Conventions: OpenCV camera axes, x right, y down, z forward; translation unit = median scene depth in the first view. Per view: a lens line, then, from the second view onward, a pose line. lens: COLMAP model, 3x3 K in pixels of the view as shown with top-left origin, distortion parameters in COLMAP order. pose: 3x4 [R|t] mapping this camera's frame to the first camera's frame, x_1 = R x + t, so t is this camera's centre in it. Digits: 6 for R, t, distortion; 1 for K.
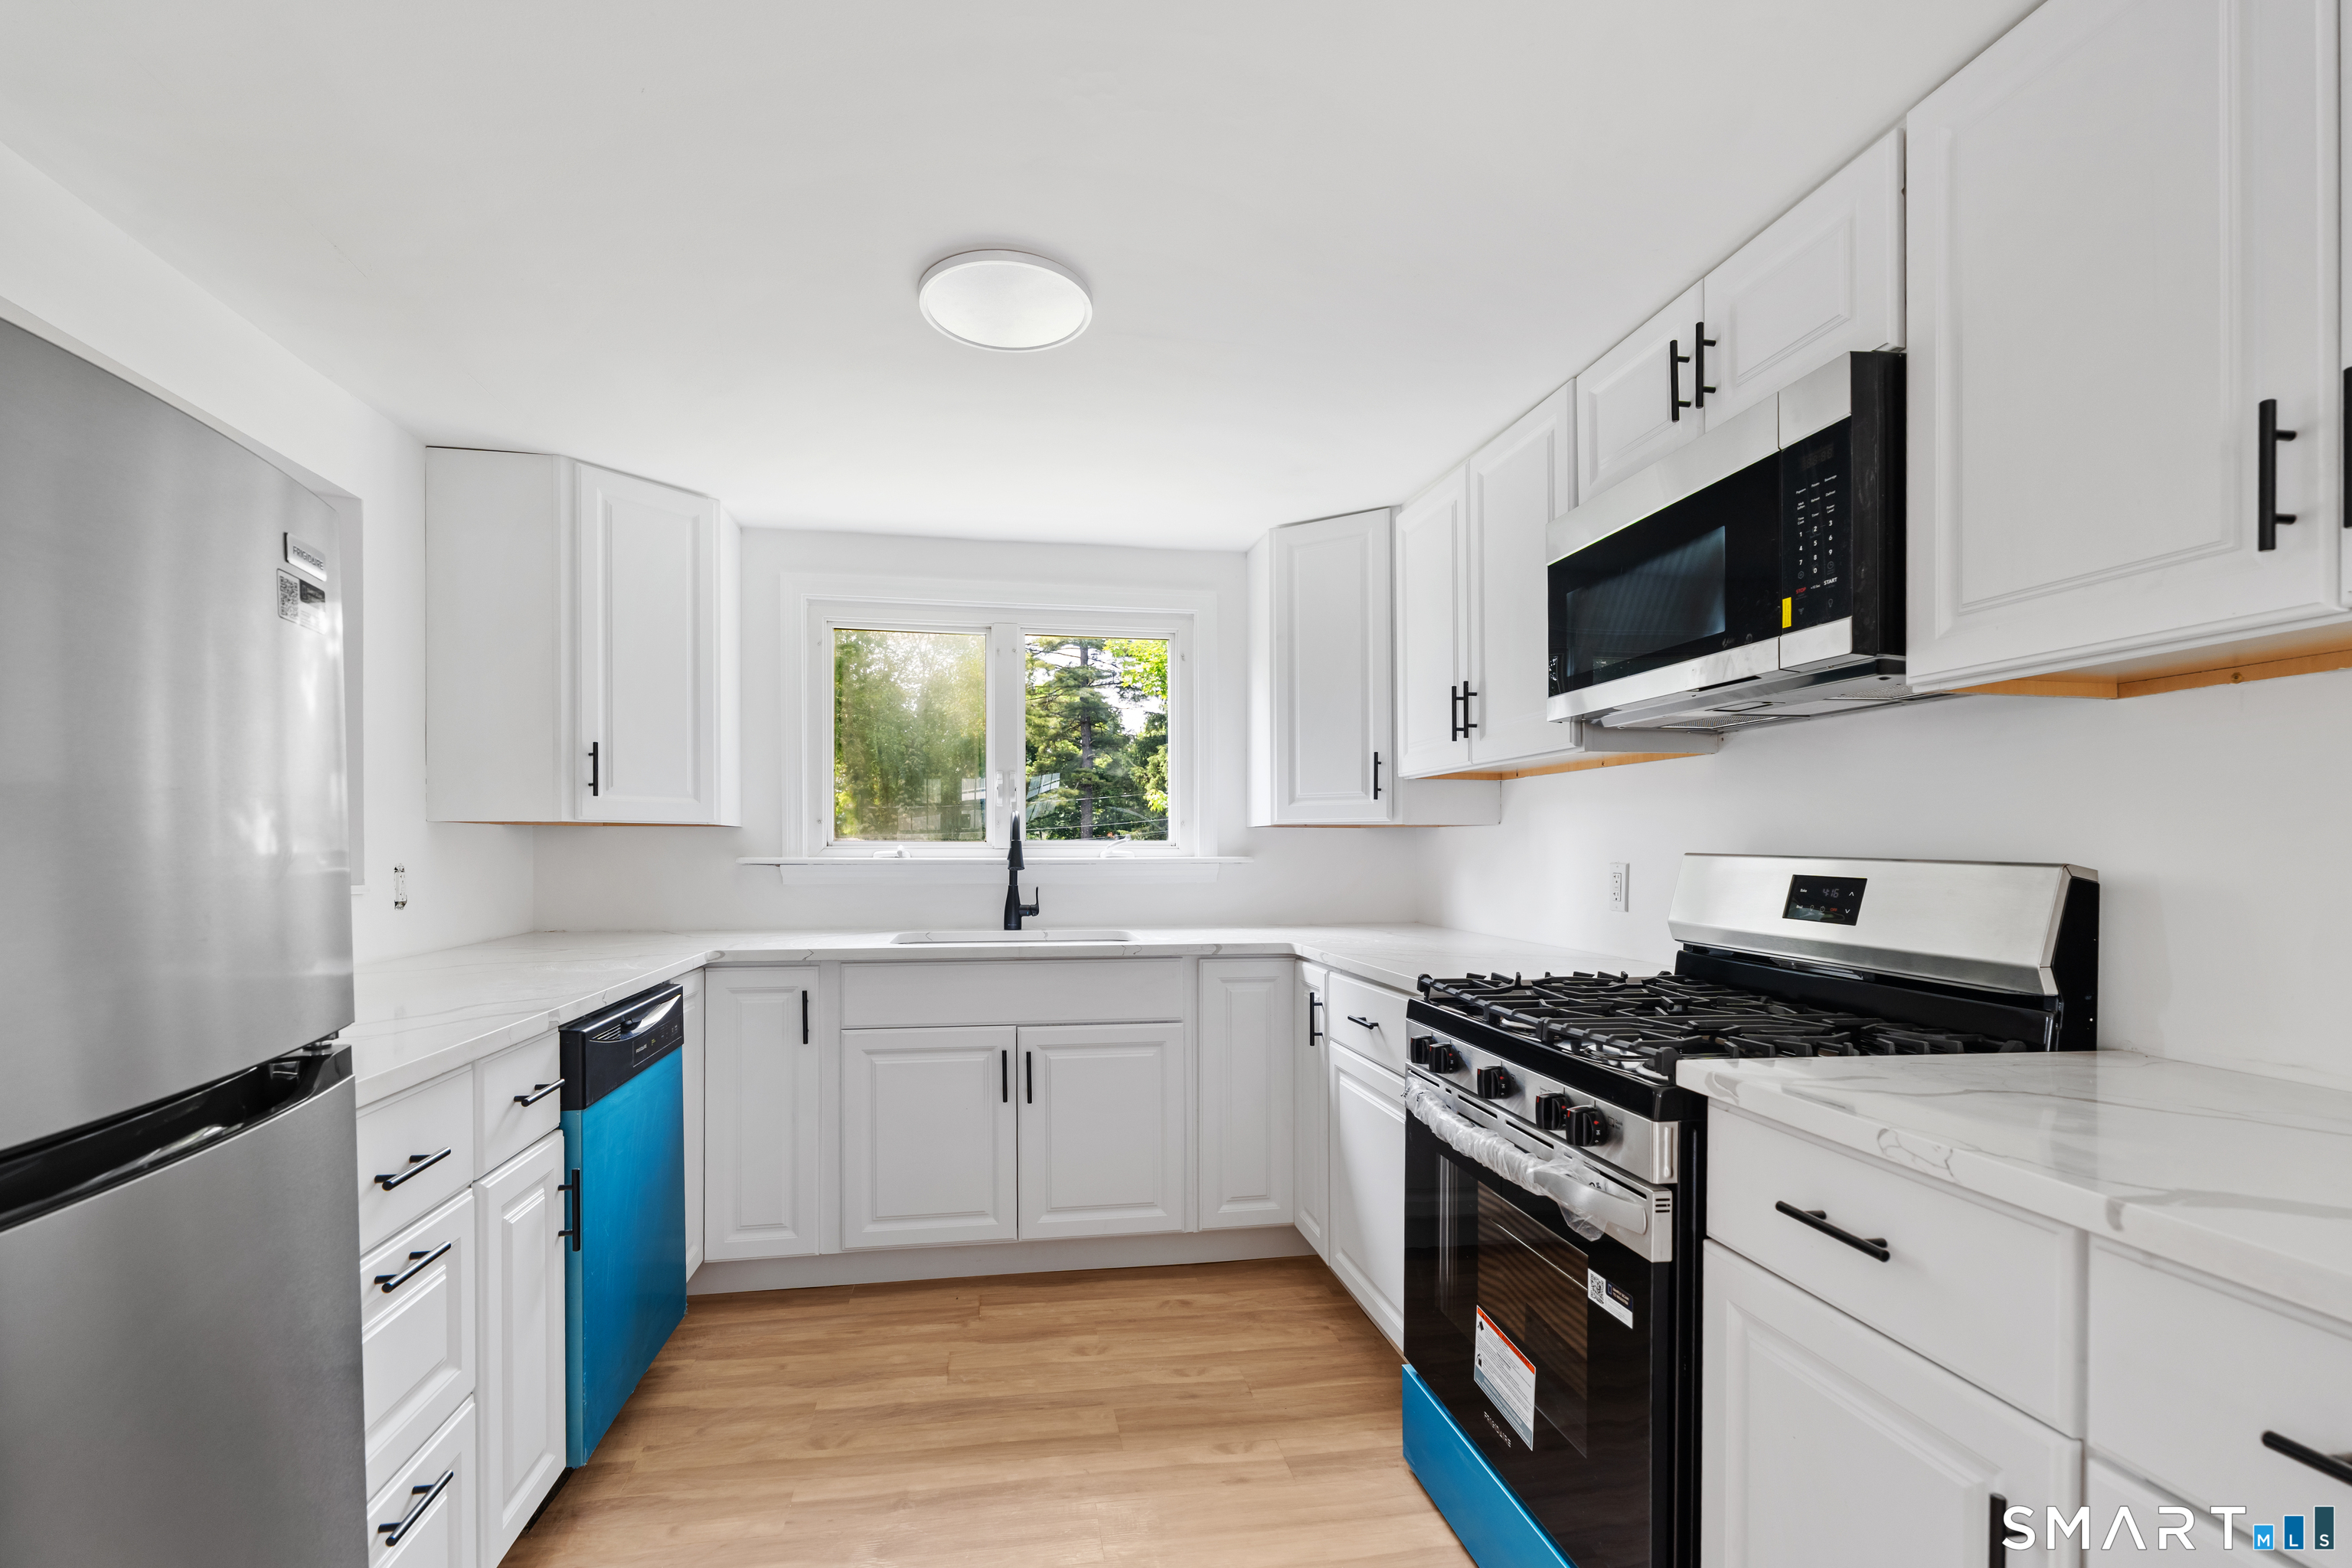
lens RADIAL K [[1073.6, 0, 1175.1], [0, 1073.6, 857.6], [0, 0, 1]] dist [-0.000726, -0.000124]
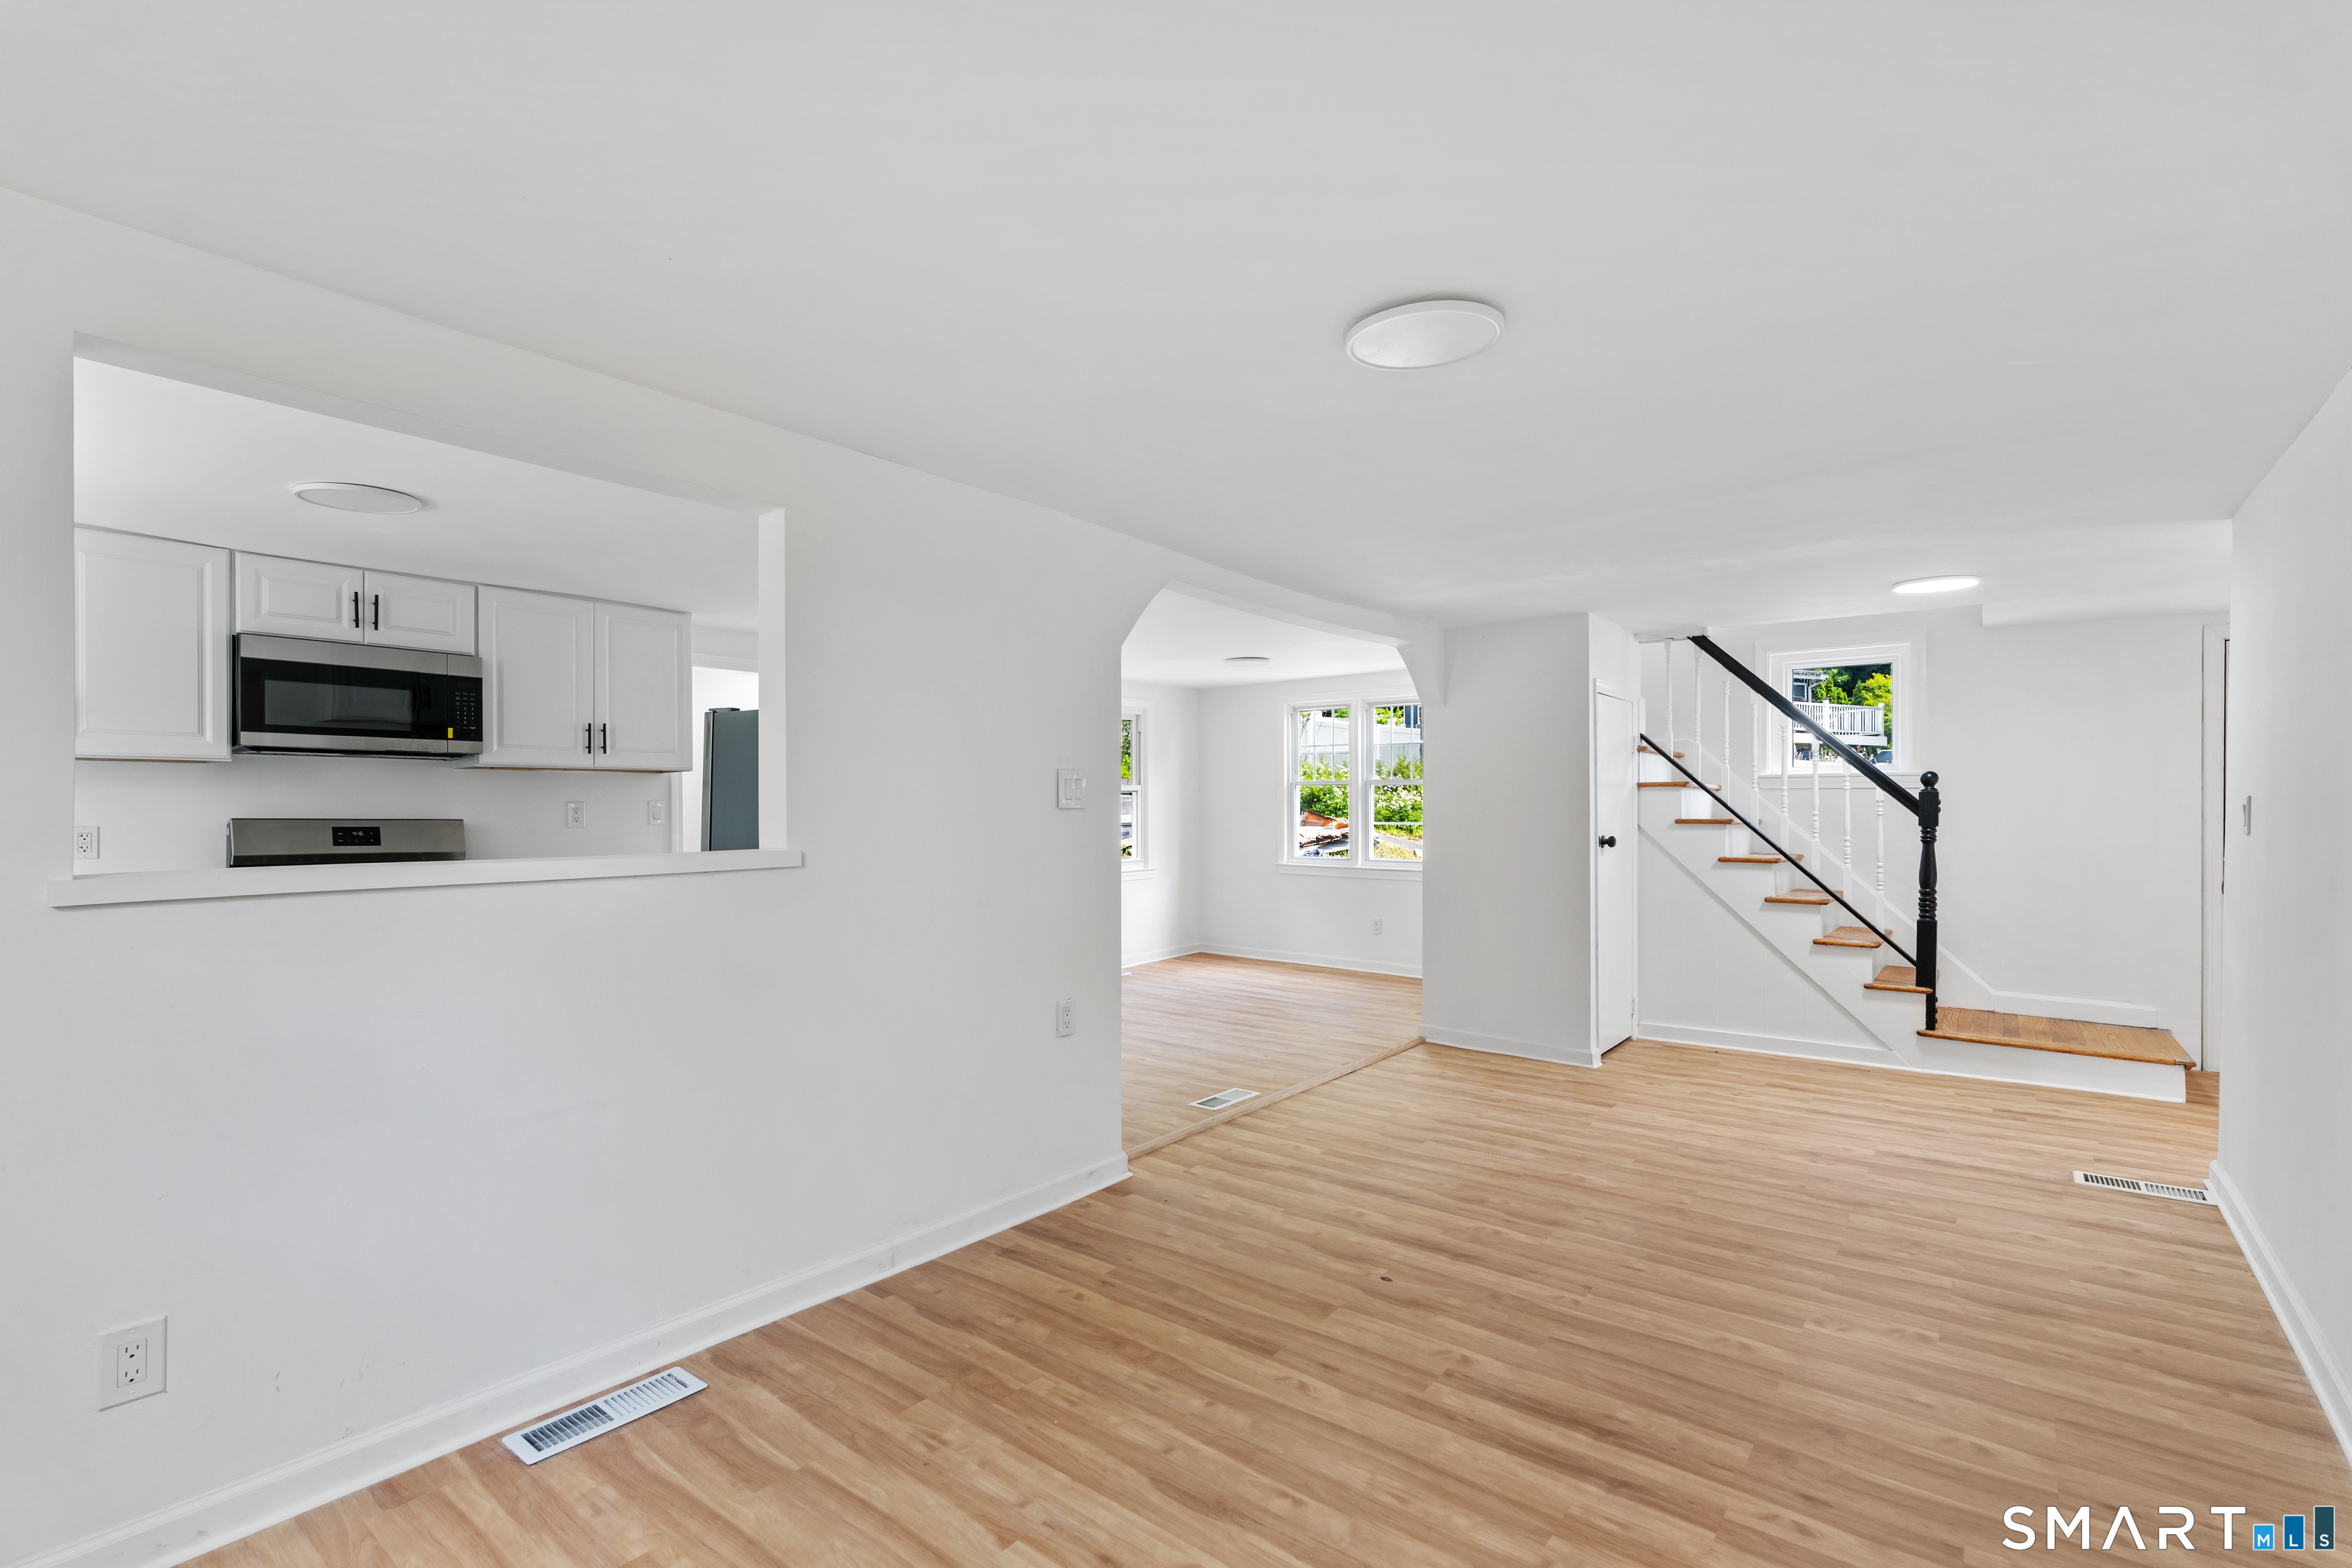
lens RADIAL K [[1020.3, 0, 1175.7], [0, 1020.3, 794.1], [0, 0, 1]] dist [0.000560, 0.000043]
pose [[-0.649129, -0.001636, 0.760677, -2.807555], [0.005673, 0.999959, 0.006992, -0.074132], [-0.760657, 0.008855, -0.649093, 1.316389]]
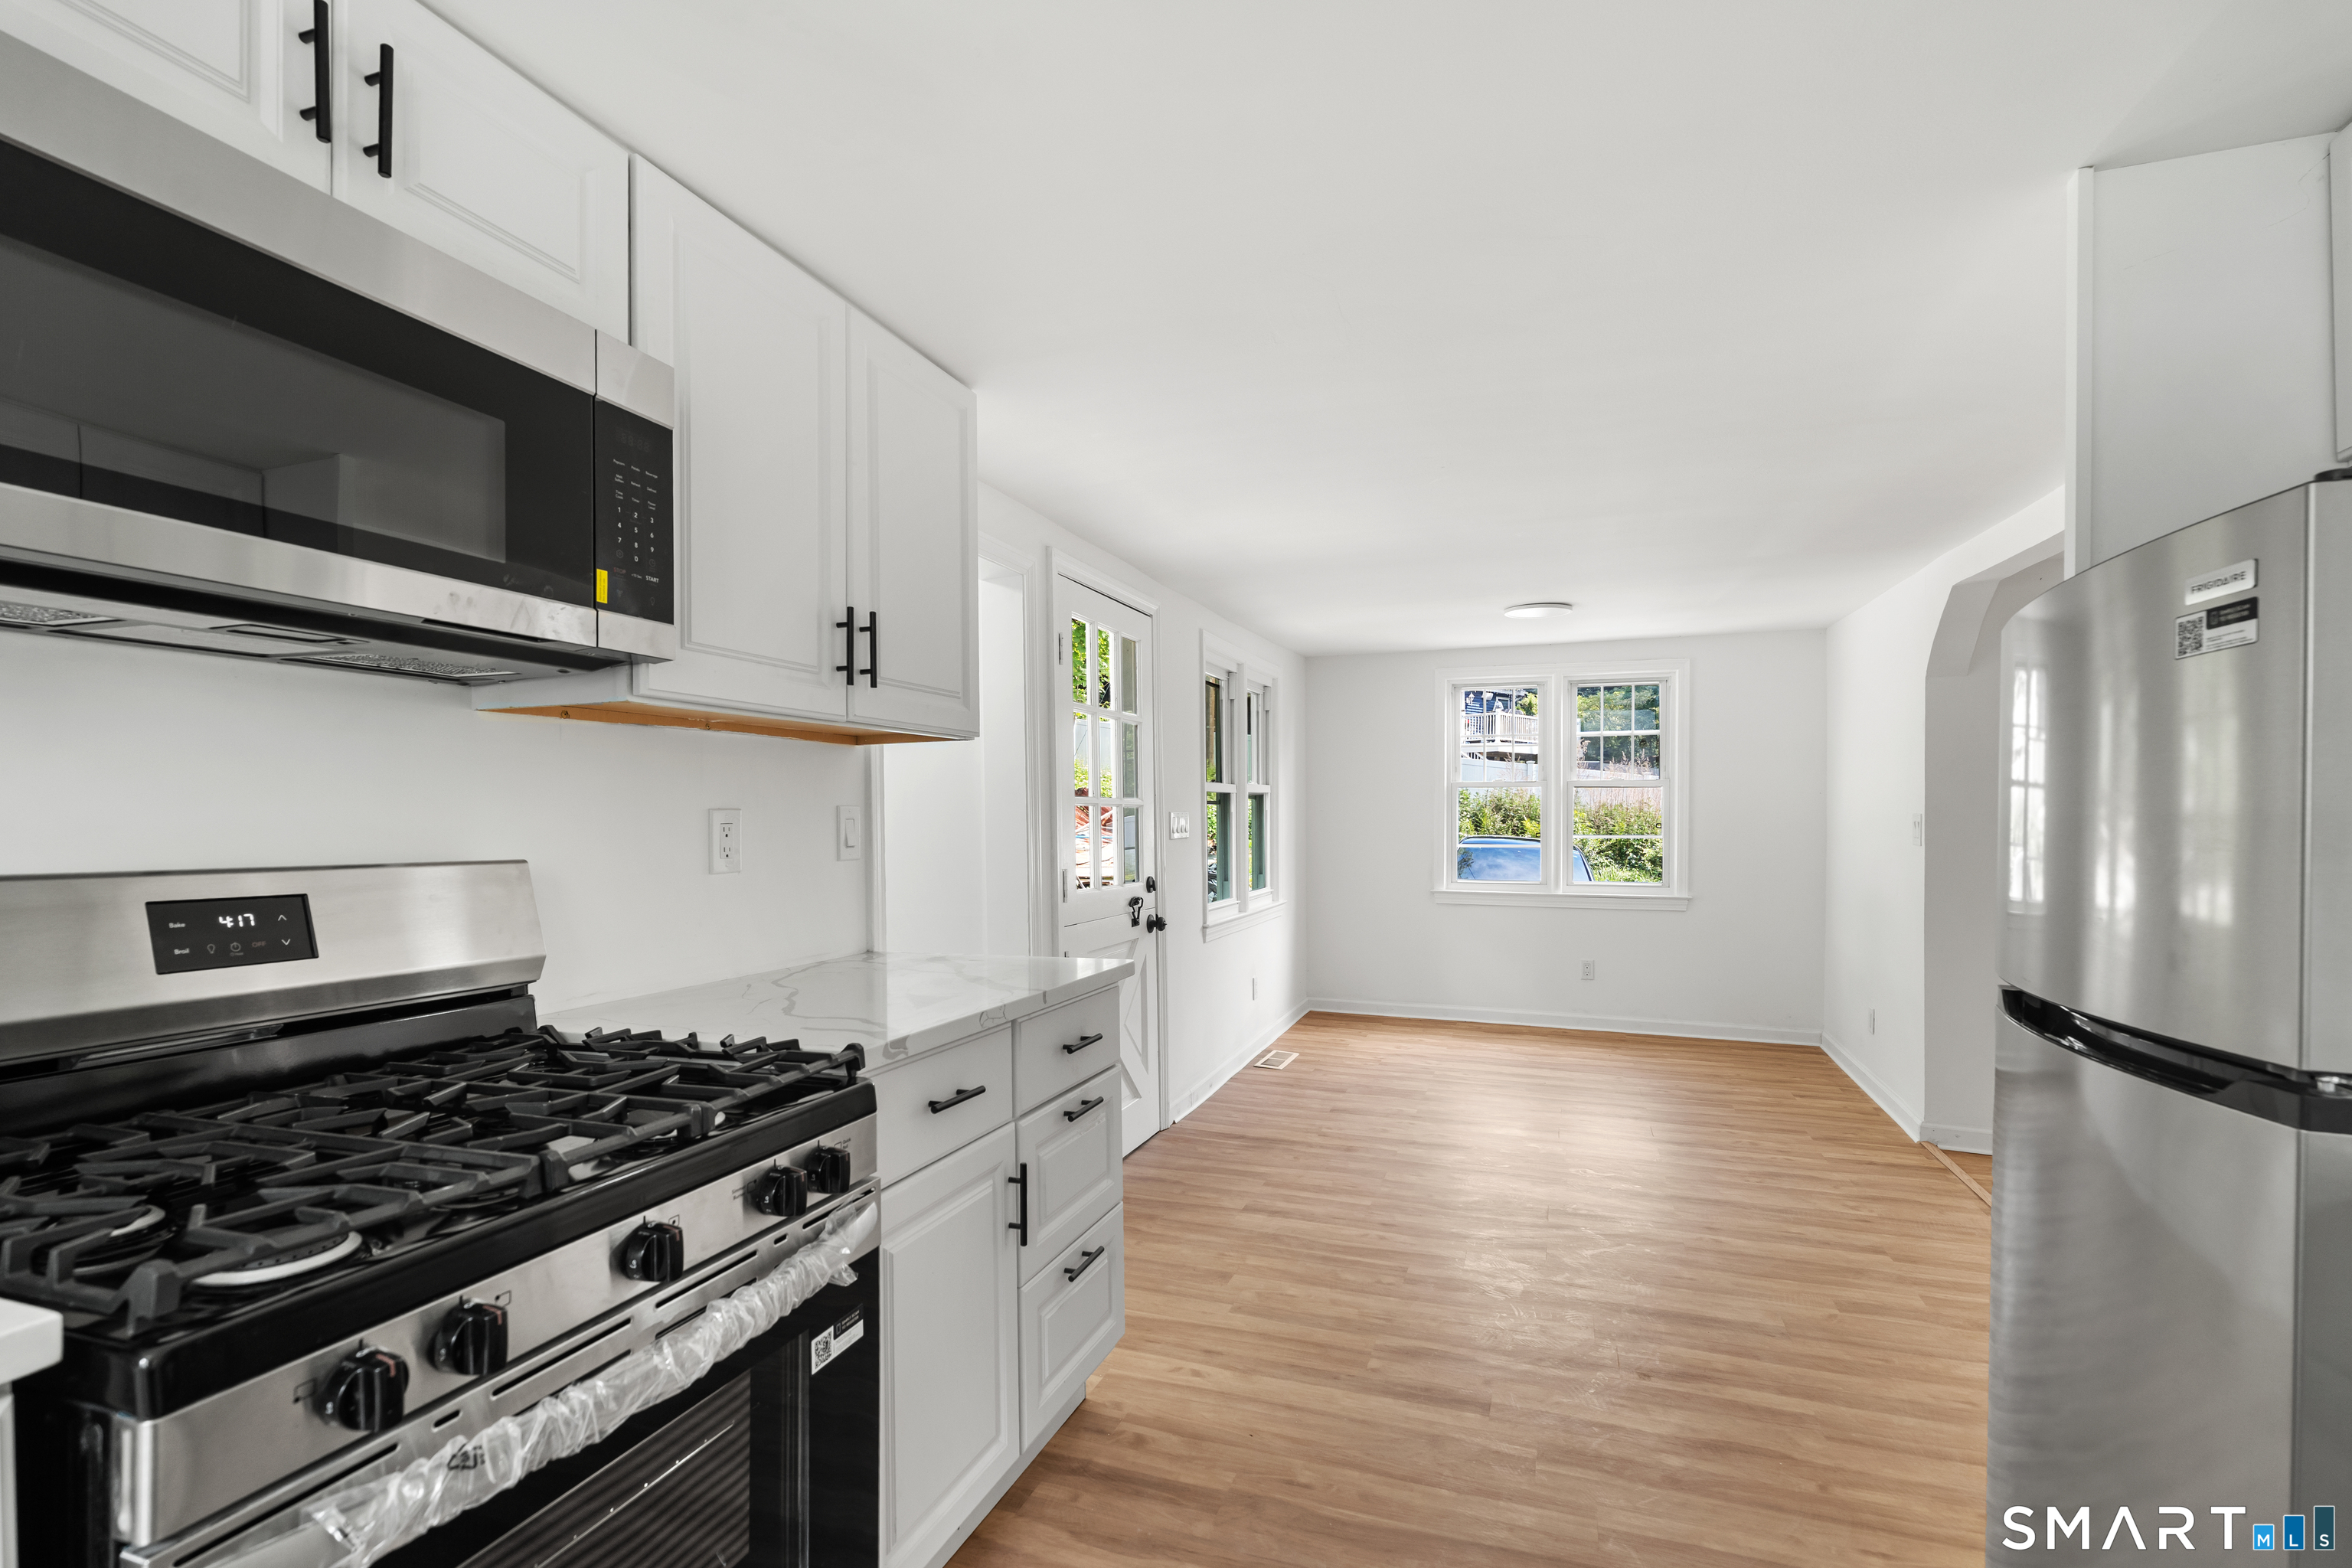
lens RADIAL K [[1048.4, 0, 1169.2], [0, 1048.4, 803.9], [0, 0, 1]] dist [0.000782, 0.000028]
pose [[-0.859905, -0.004537, 0.510434, -0.283526], [0.001119, 0.999941, 0.010772, -0.057495], [-0.510452, 0.009834, -0.859850, 1.531873]]
